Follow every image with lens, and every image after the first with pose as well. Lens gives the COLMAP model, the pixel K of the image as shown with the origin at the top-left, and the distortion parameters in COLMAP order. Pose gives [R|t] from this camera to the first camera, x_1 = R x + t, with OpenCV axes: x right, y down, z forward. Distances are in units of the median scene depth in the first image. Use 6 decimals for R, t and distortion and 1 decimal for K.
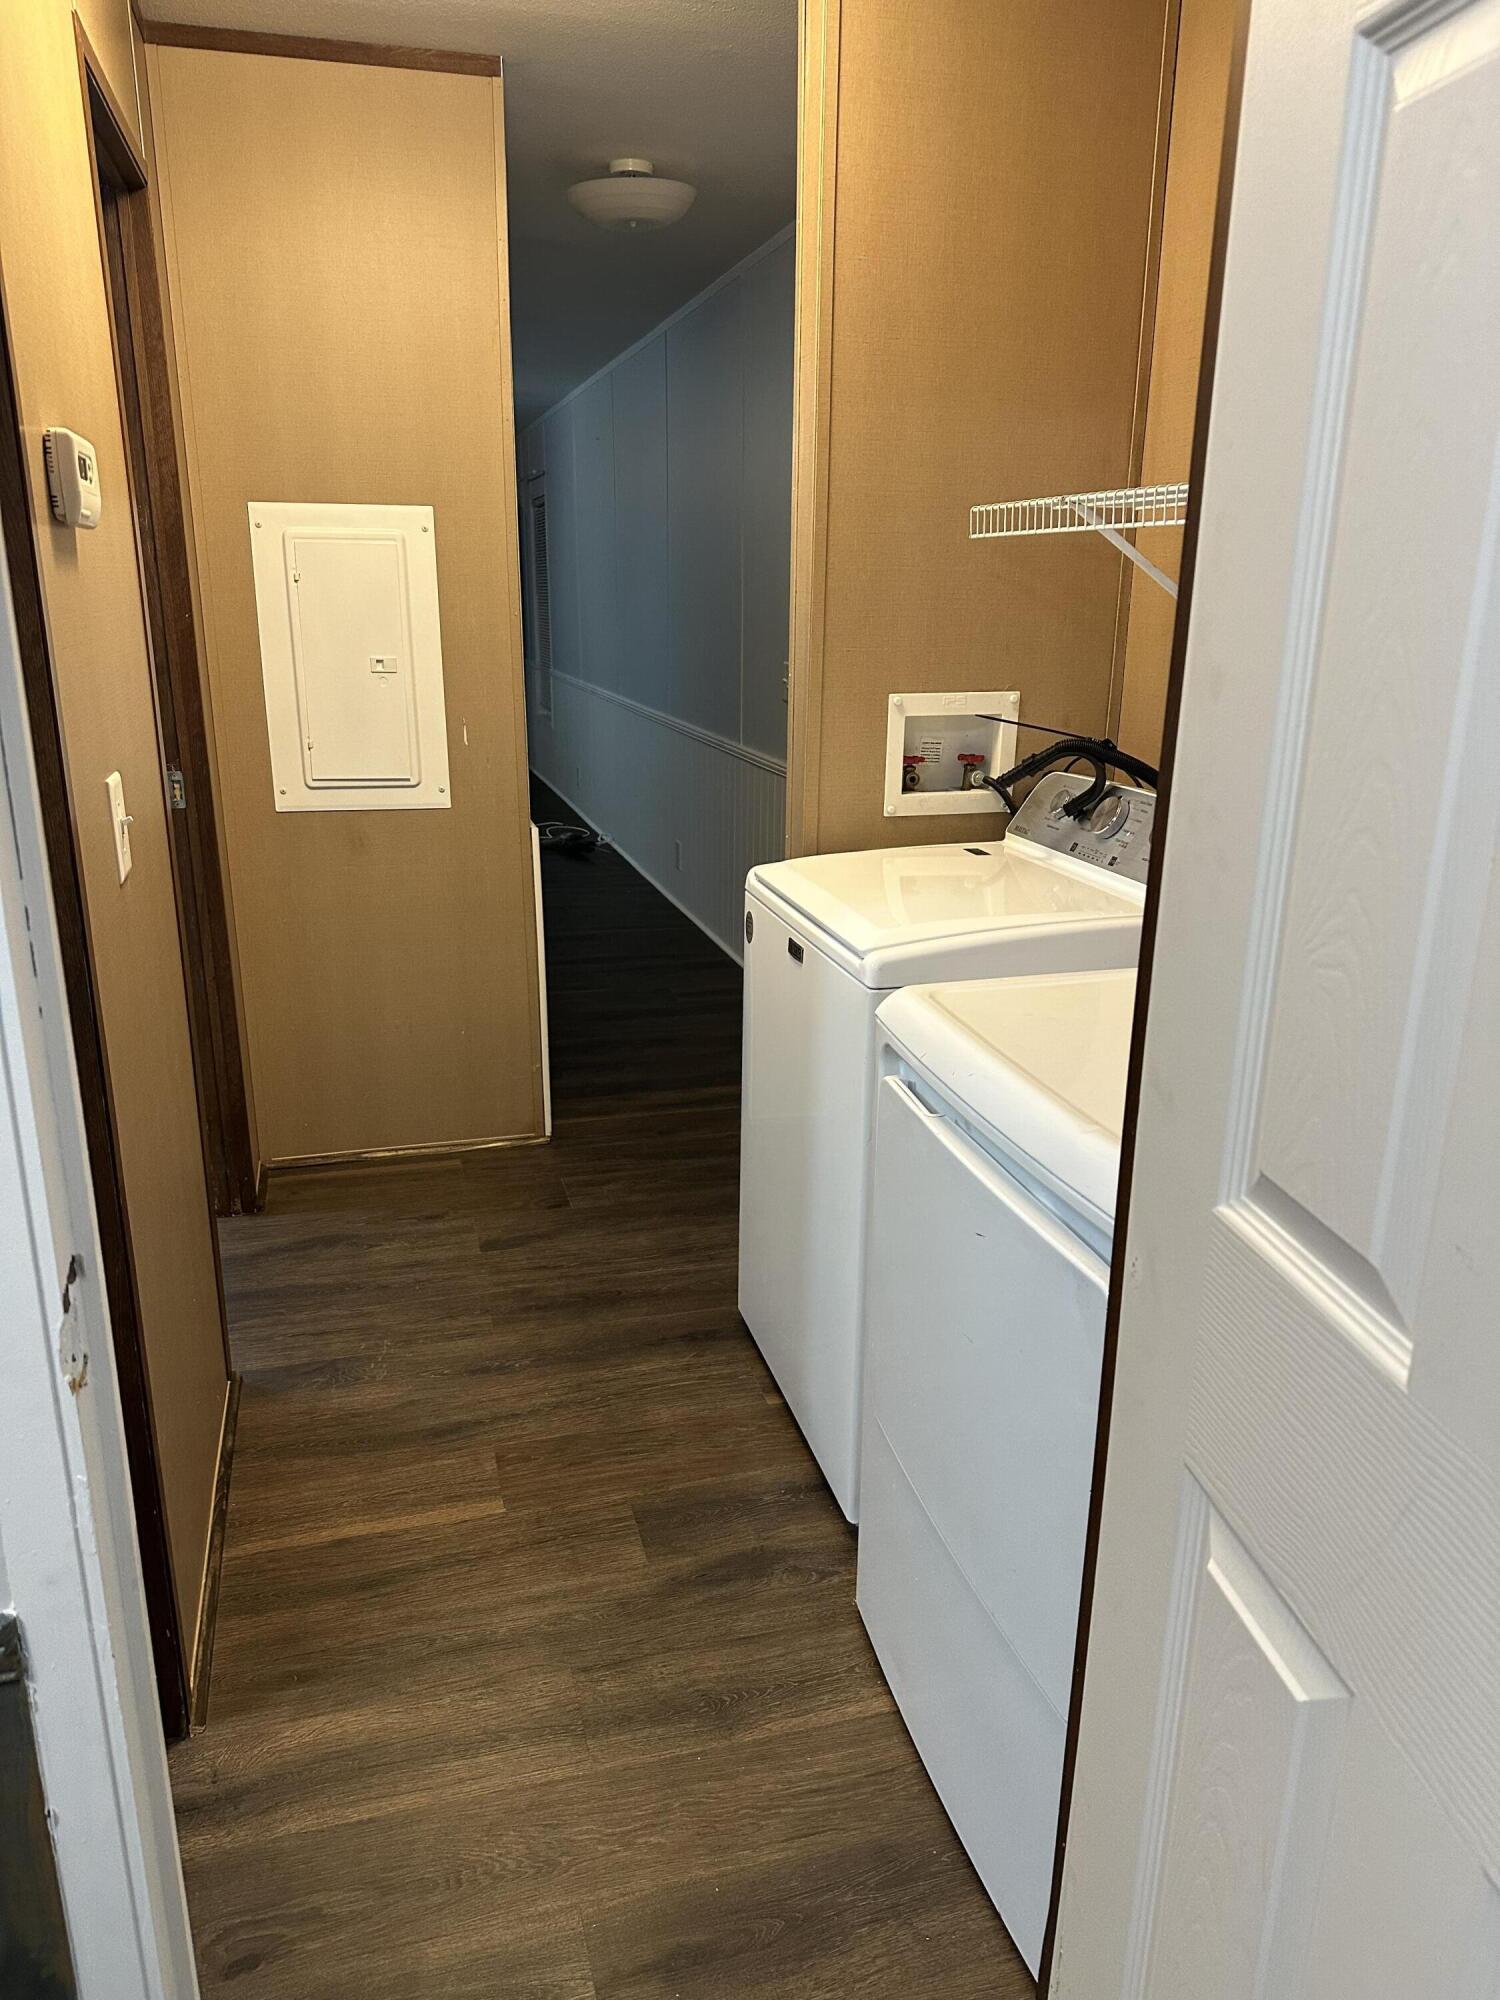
lens RADIAL K [[1424.3, 0, 749.1], [0, 1424.3, 1002.7], [0, 0, 1]] dist [0.104665, -0.049957]
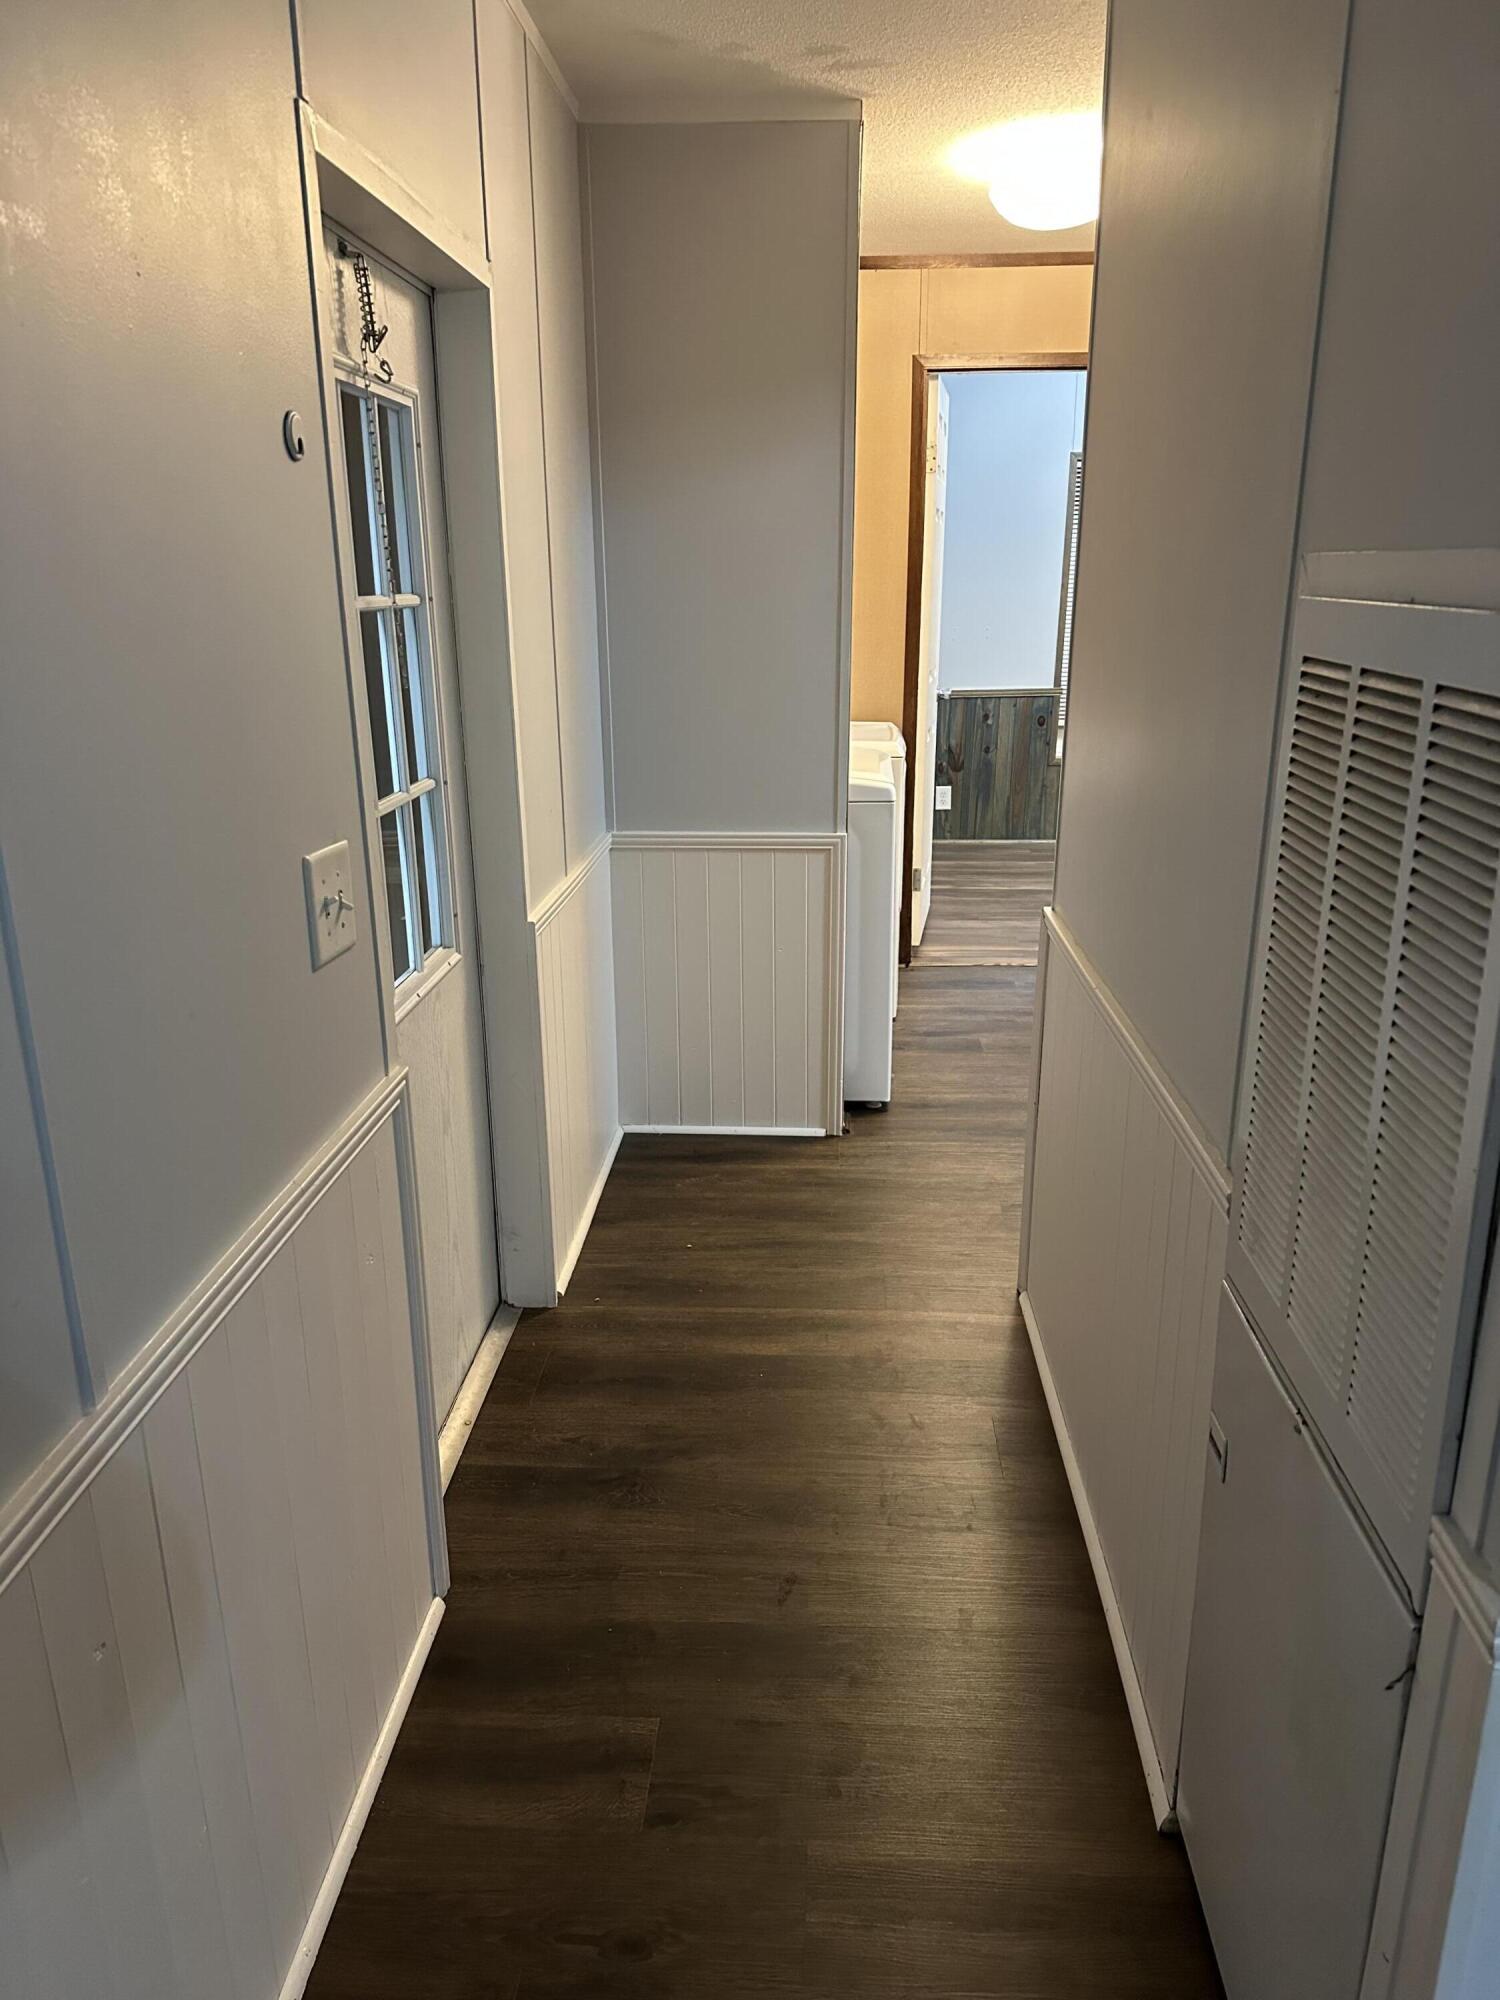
lens RADIAL K [[1424.3, 0, 750.6], [0, 1424.3, 1000.9], [0, 0, 1]] dist [0.104665, -0.049957]
pose [[-0.945898, -0.108928, 0.305634, -0.317493], [0.081568, 0.831882, 0.548925, -0.698558], [-0.314045, 0.544156, -0.777991, 2.218868]]
